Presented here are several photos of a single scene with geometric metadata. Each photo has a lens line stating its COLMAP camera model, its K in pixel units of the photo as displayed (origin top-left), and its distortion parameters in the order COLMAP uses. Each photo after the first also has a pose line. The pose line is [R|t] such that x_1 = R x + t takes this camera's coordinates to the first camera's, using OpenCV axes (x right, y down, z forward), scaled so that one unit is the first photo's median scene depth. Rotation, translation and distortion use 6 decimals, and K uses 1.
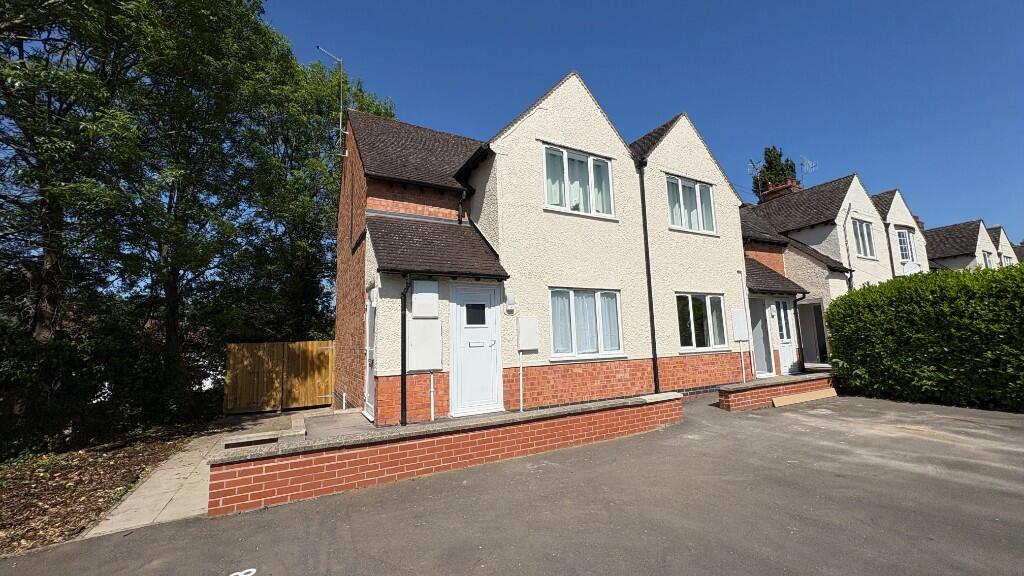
lens RADIAL K [[404.6, 0, 512.0], [0, 404.6, 288.0], [0, 0, 1]] dist [-0.001583, 0.000149]
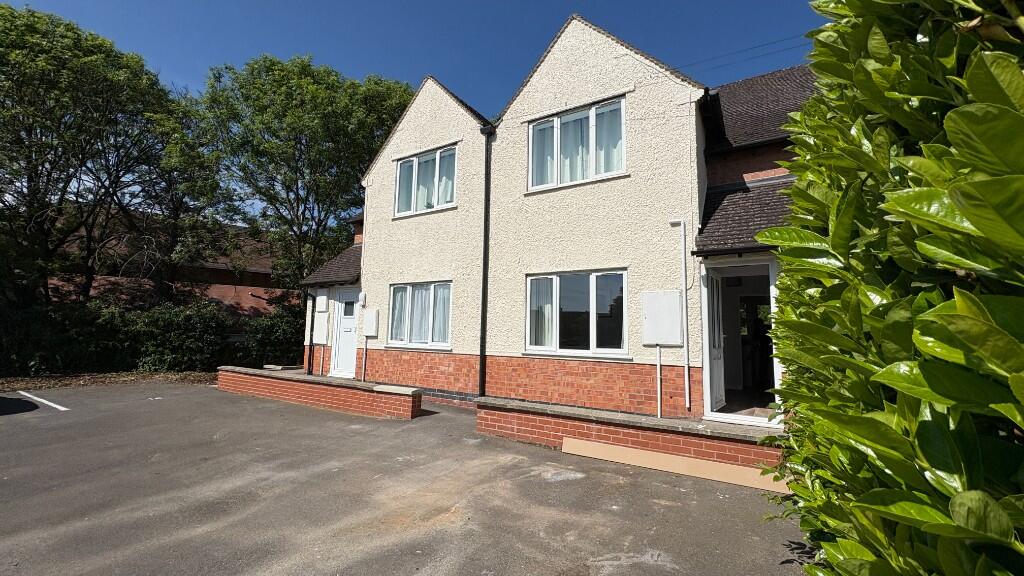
lens RADIAL K [[404.6, 0, 512.0], [0, 404.6, 288.0], [0, 0, 1]] dist [-0.001583, 0.000149]
pose [[0.493535, -0.052747, -0.868125, 1.143040], [0.081342, 0.996584, -0.014309, 0.047262], [0.865914, -0.063553, 0.496140, 0.632419]]
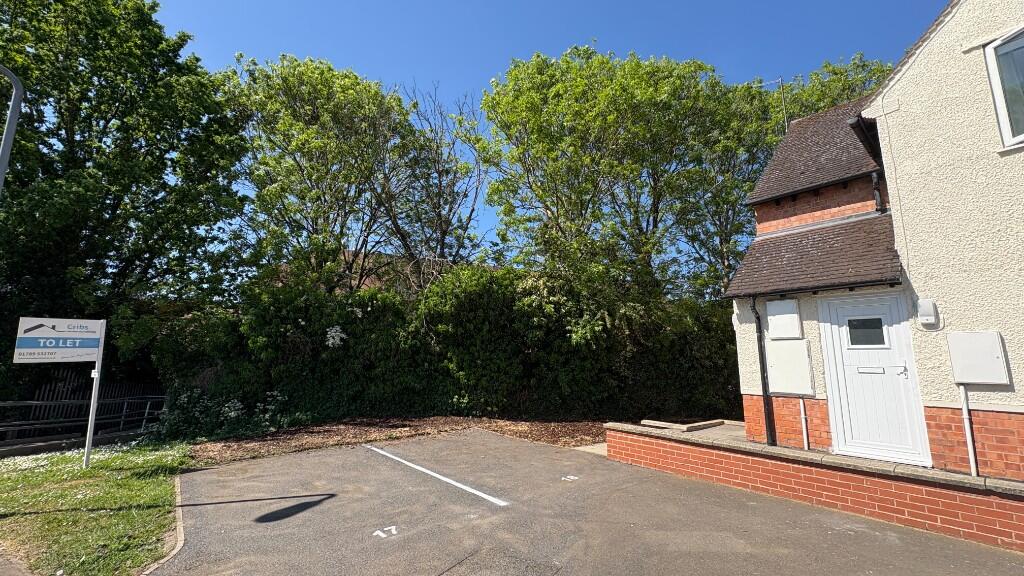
lens RADIAL K [[404.6, 0, 512.0], [0, 404.6, 288.0], [0, 0, 1]] dist [-0.001583, 0.000149]
pose [[0.189204, -0.134896, -0.972628, 0.452142], [0.111199, 0.987090, -0.115270, -0.005495], [0.975621, -0.086345, 0.201762, 0.130120]]
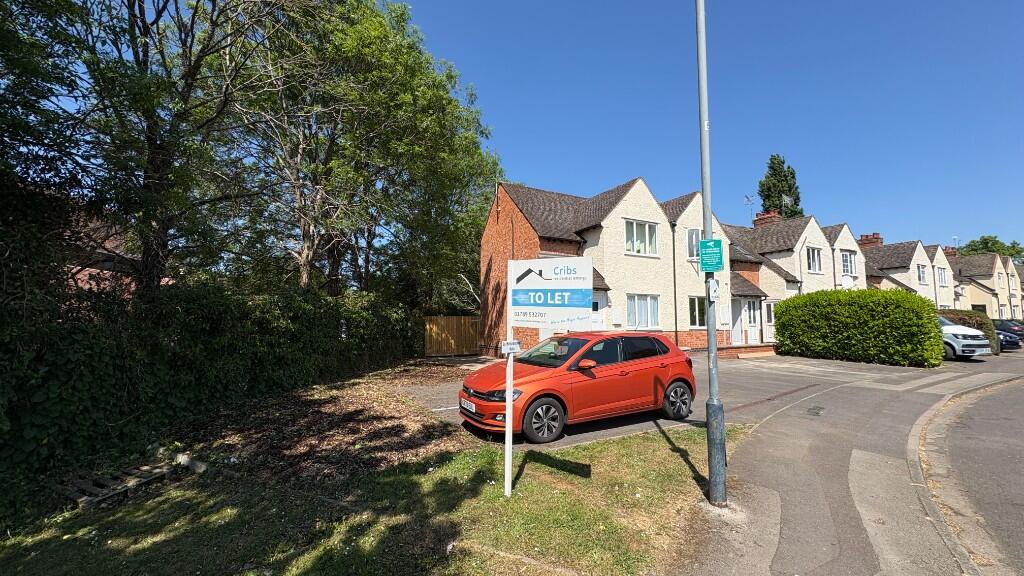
lens RADIAL K [[411.2, 0, 512.0], [0, 411.2, 288.0], [0, 0, 1]] dist [0.025908, -0.000014]
pose [[0.999621, 0.027514, -0.000182, -0.420764], [-0.027467, 0.998261, 0.052160, -0.108647], [0.001617, -0.052135, 0.998639, -0.919945]]
